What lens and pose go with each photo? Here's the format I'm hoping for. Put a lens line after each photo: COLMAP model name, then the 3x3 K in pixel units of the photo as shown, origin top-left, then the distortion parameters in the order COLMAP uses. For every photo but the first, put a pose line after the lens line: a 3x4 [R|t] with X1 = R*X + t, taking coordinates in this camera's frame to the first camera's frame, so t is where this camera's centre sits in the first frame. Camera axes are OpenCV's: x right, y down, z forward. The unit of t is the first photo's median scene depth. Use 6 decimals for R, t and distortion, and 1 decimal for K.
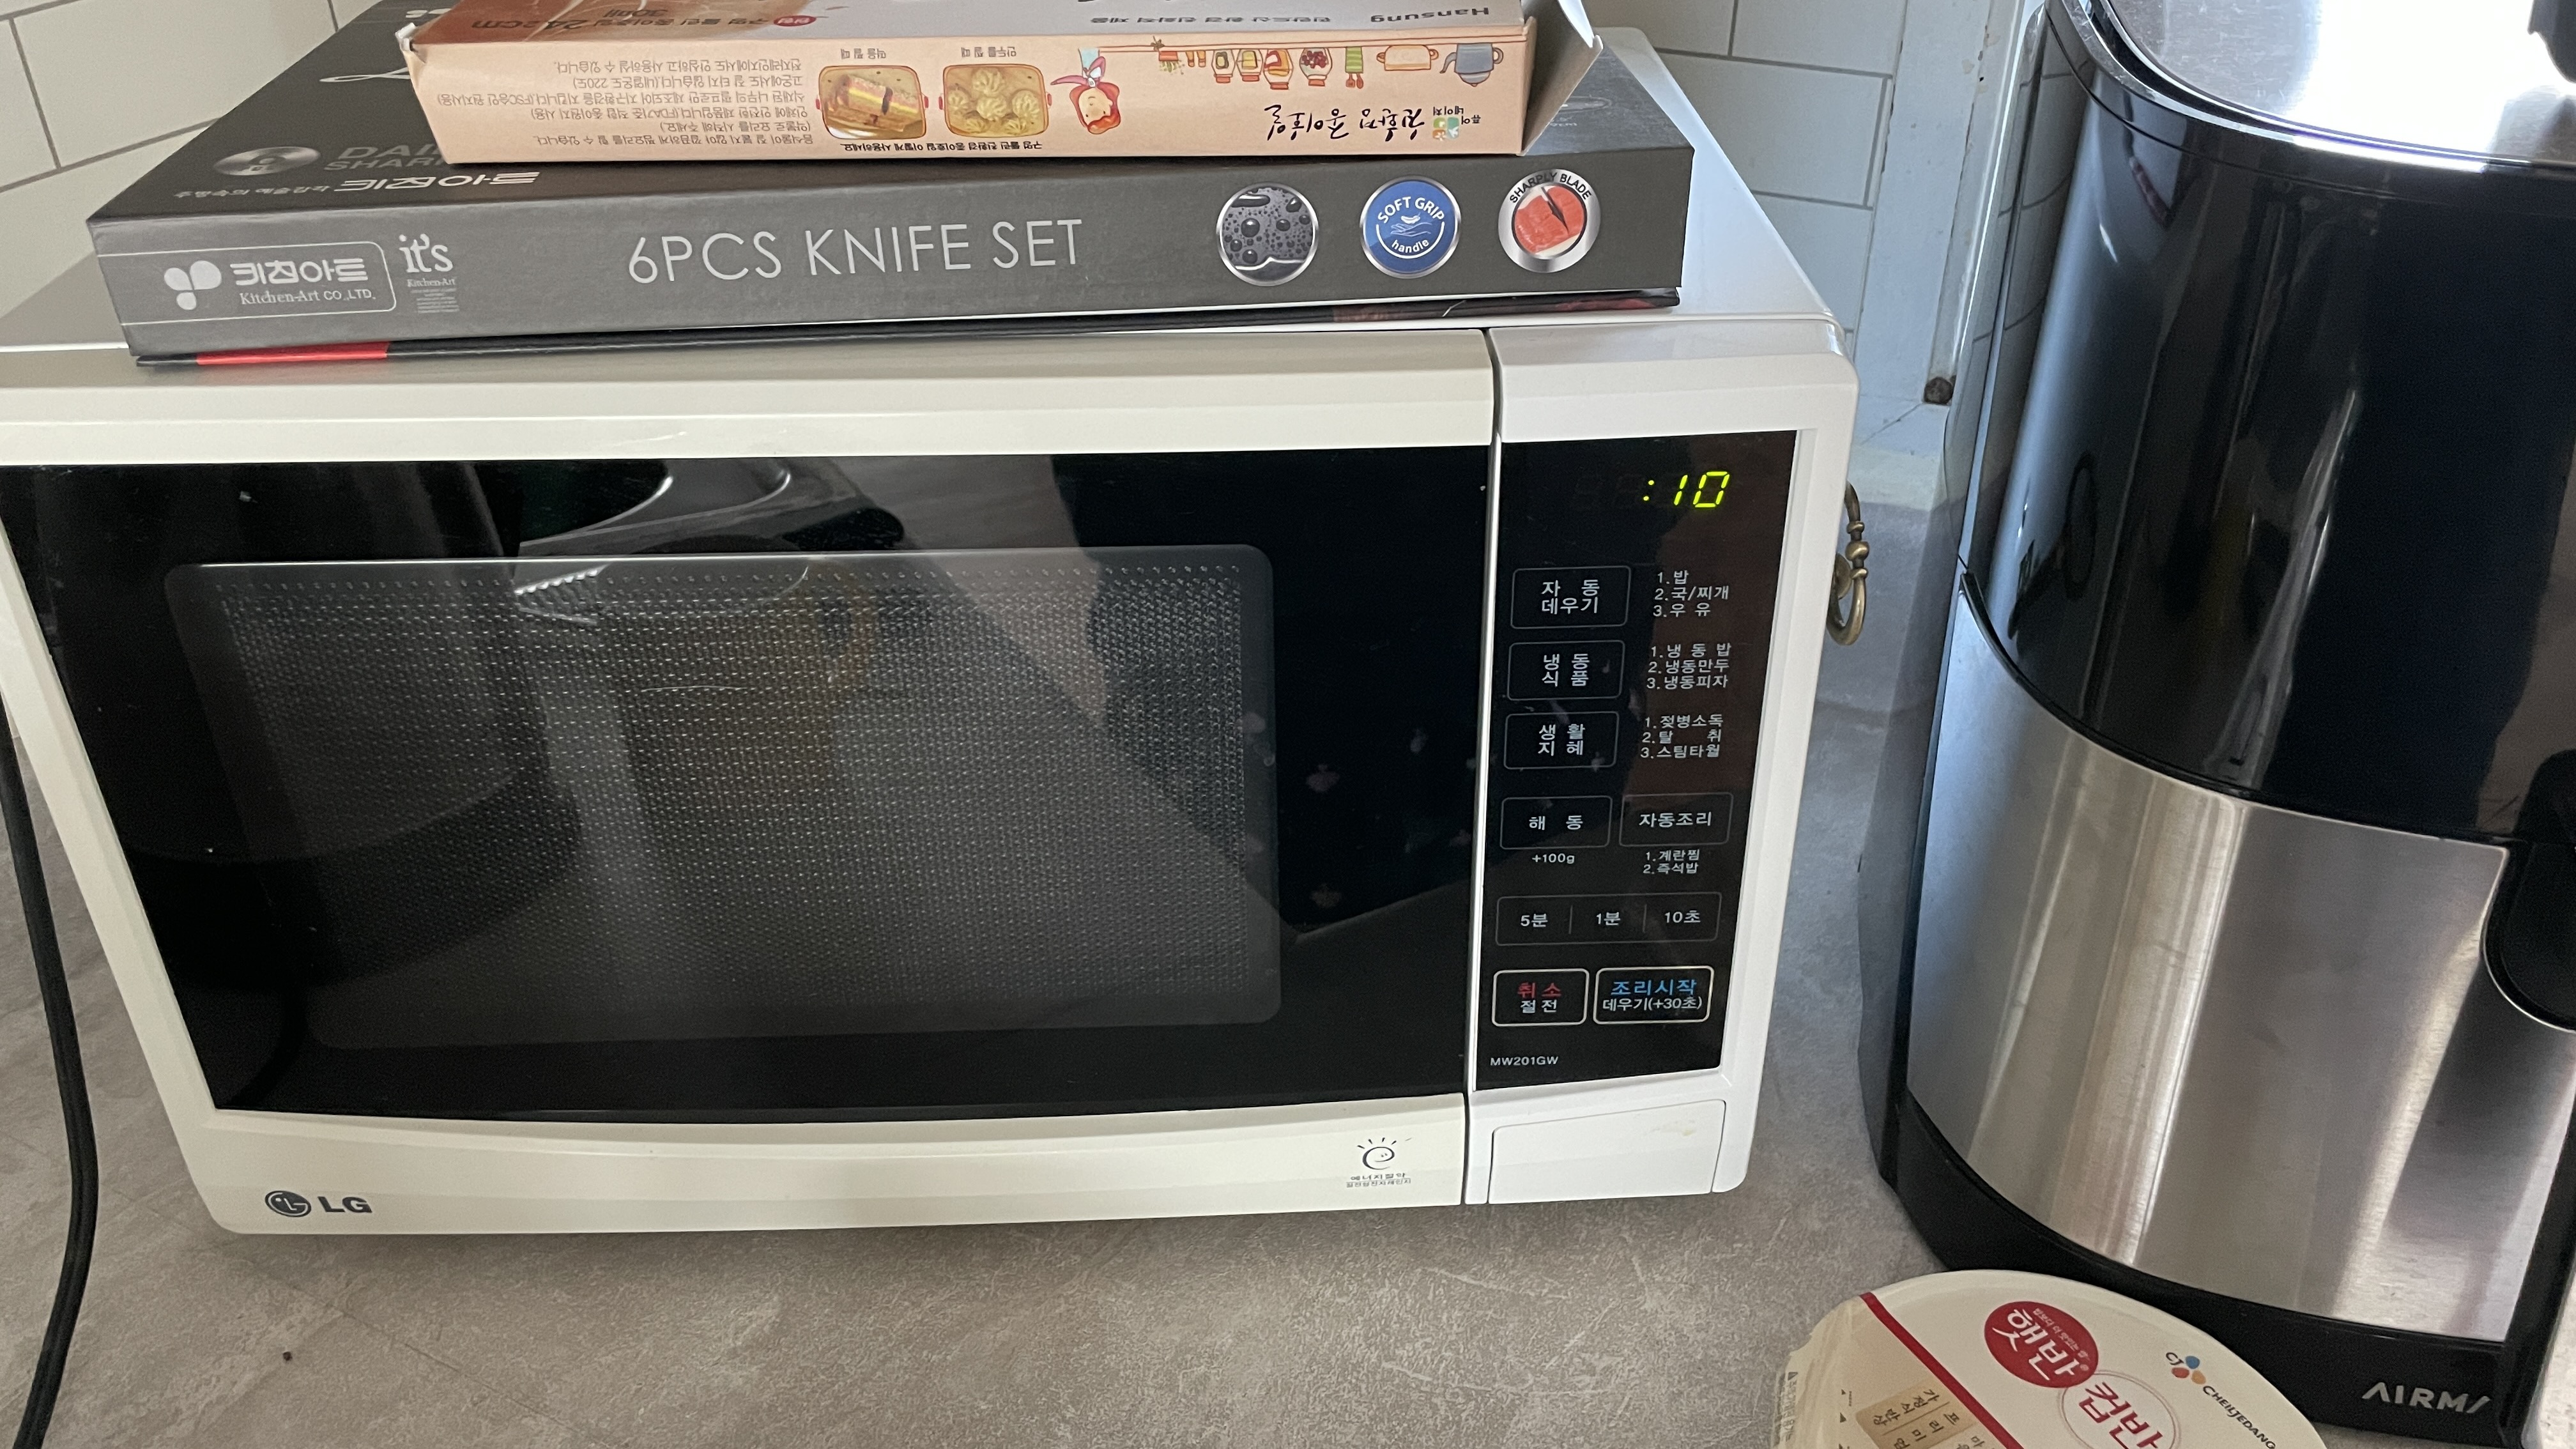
lens RADIAL K [[2068.7, 0, 1293.8], [0, 2068.7, 717.1], [0, 0, 1]] dist [0.022109, -0.035593]
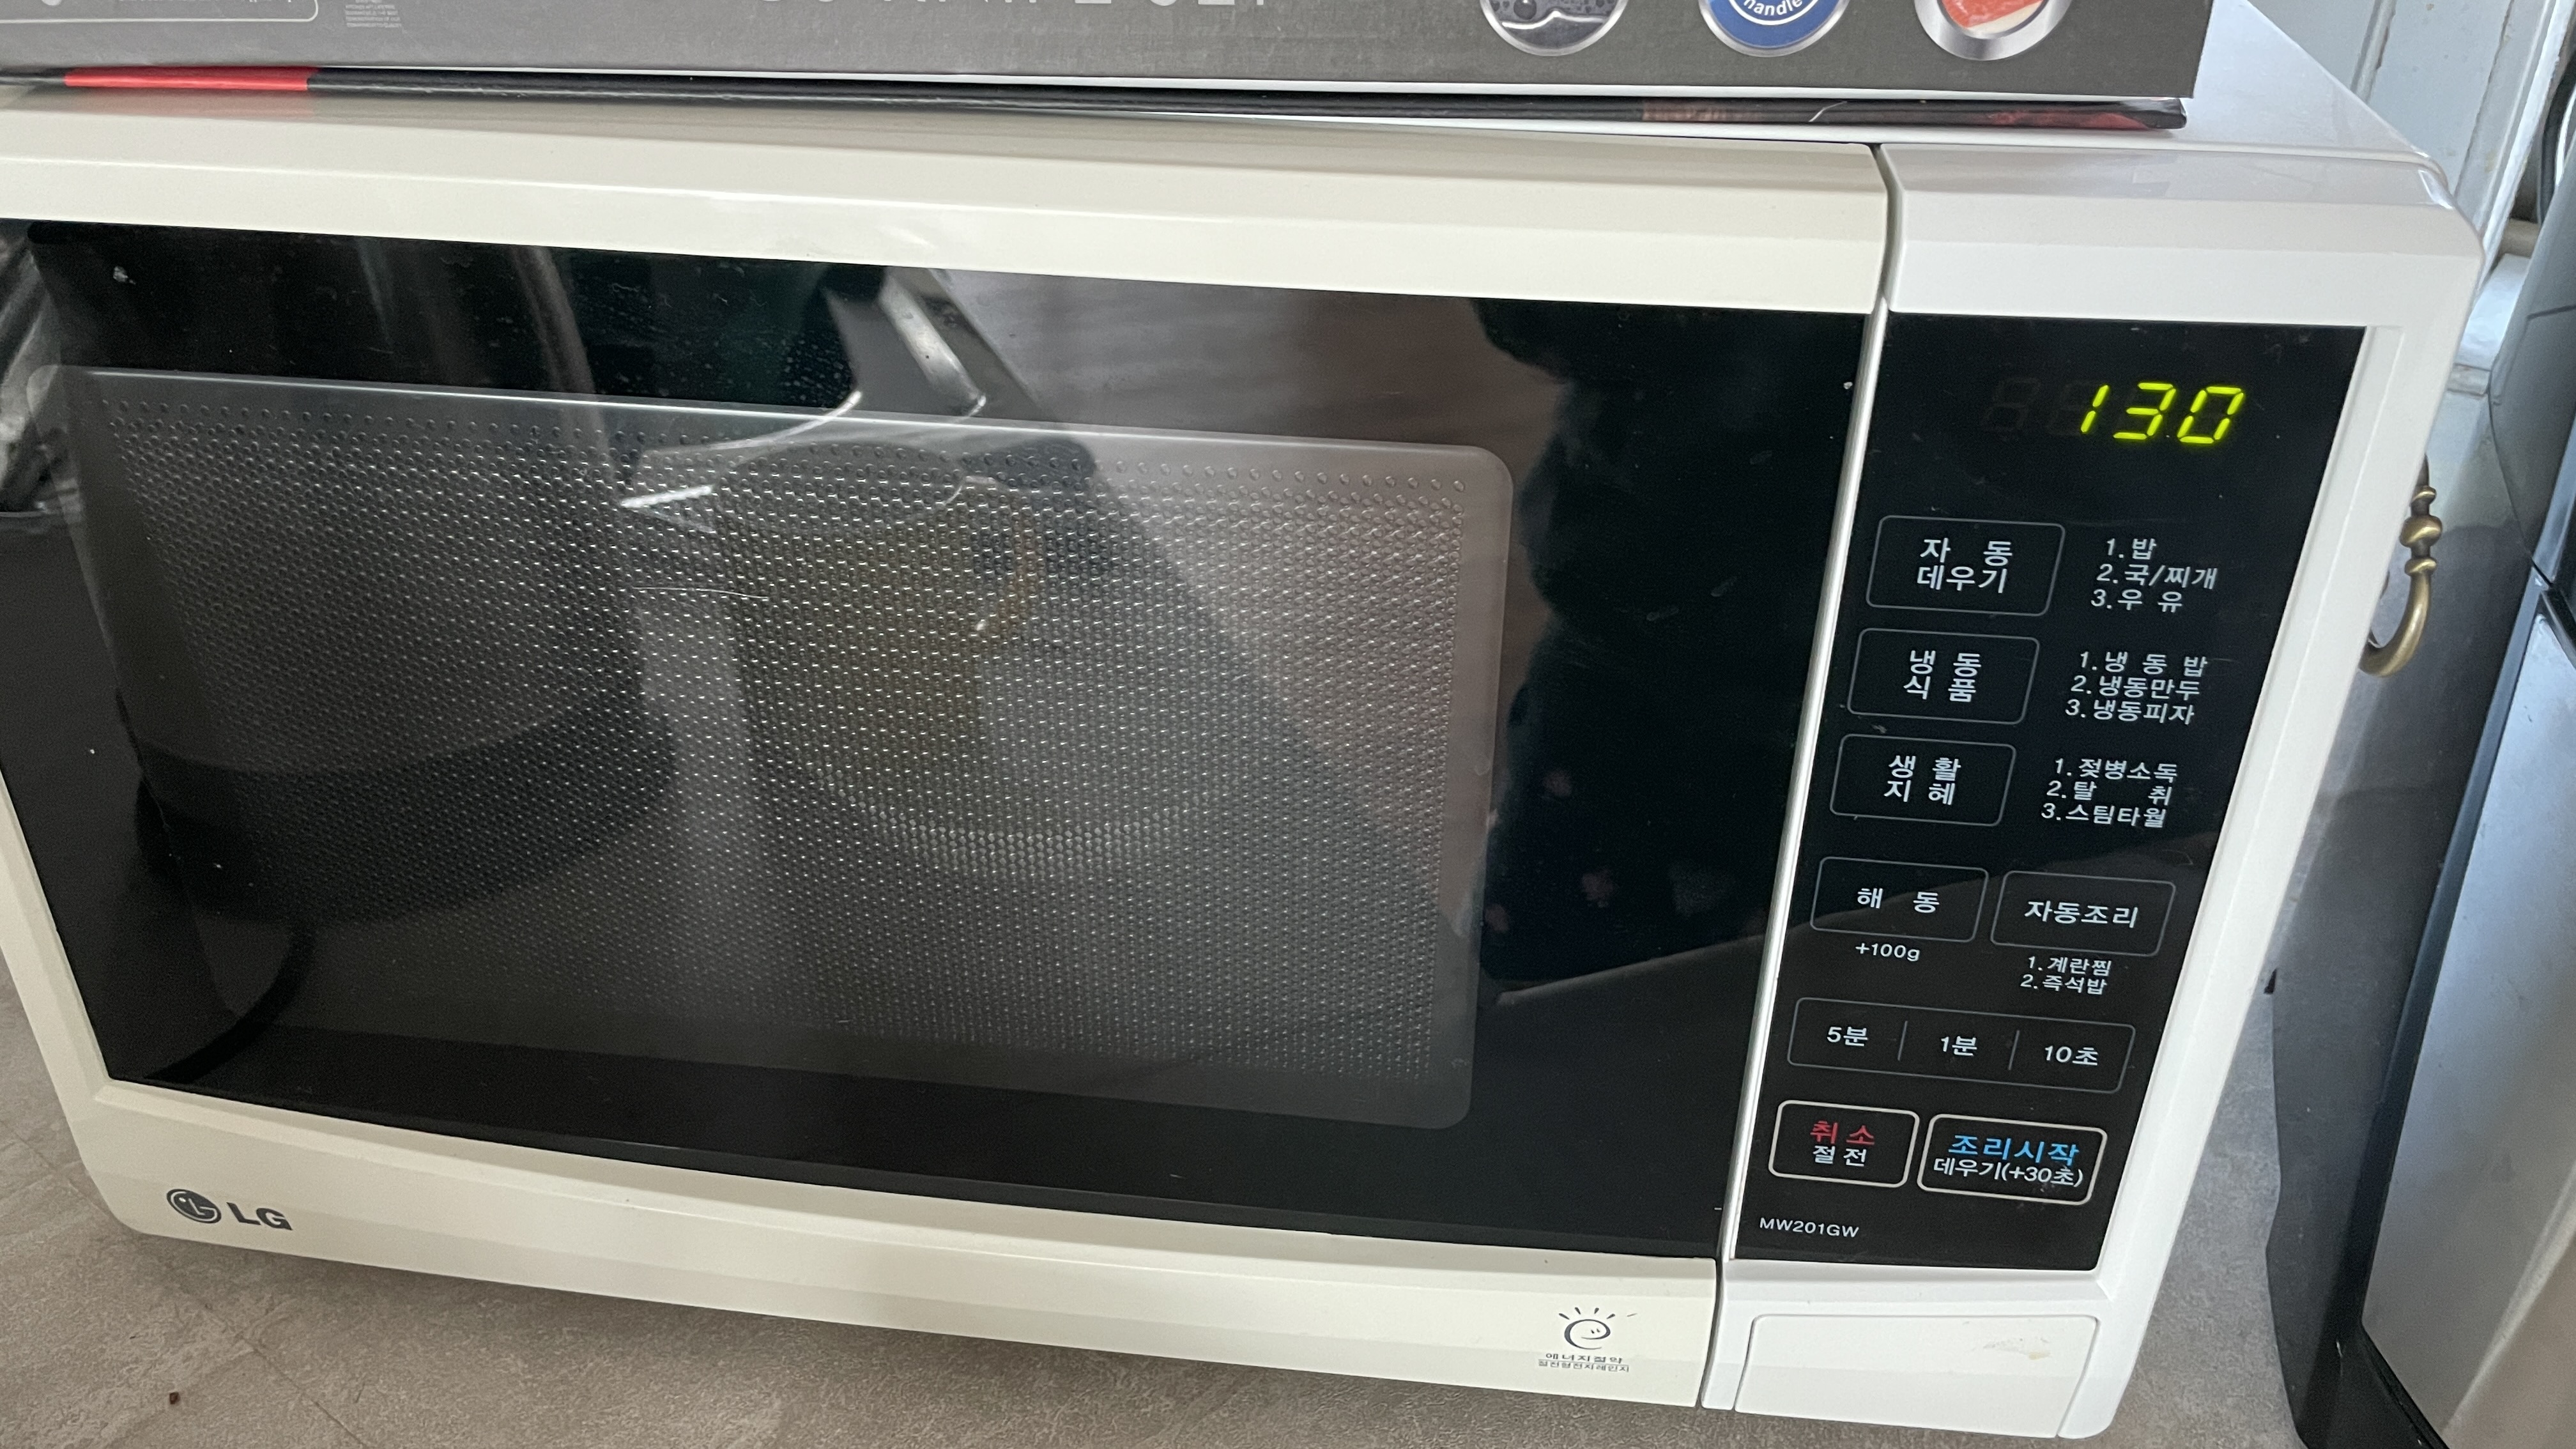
lens RADIAL K [[2068.7, 0, 1279.9], [0, 2068.7, 701.8], [0, 0, 1]] dist [0.022109, -0.035593]
pose [[0.988786, 0.092666, -0.117110, -0.000510], [-0.093372, 0.995631, -0.000546, 0.005460], [0.116548, 0.011474, 0.993119, 0.286616]]
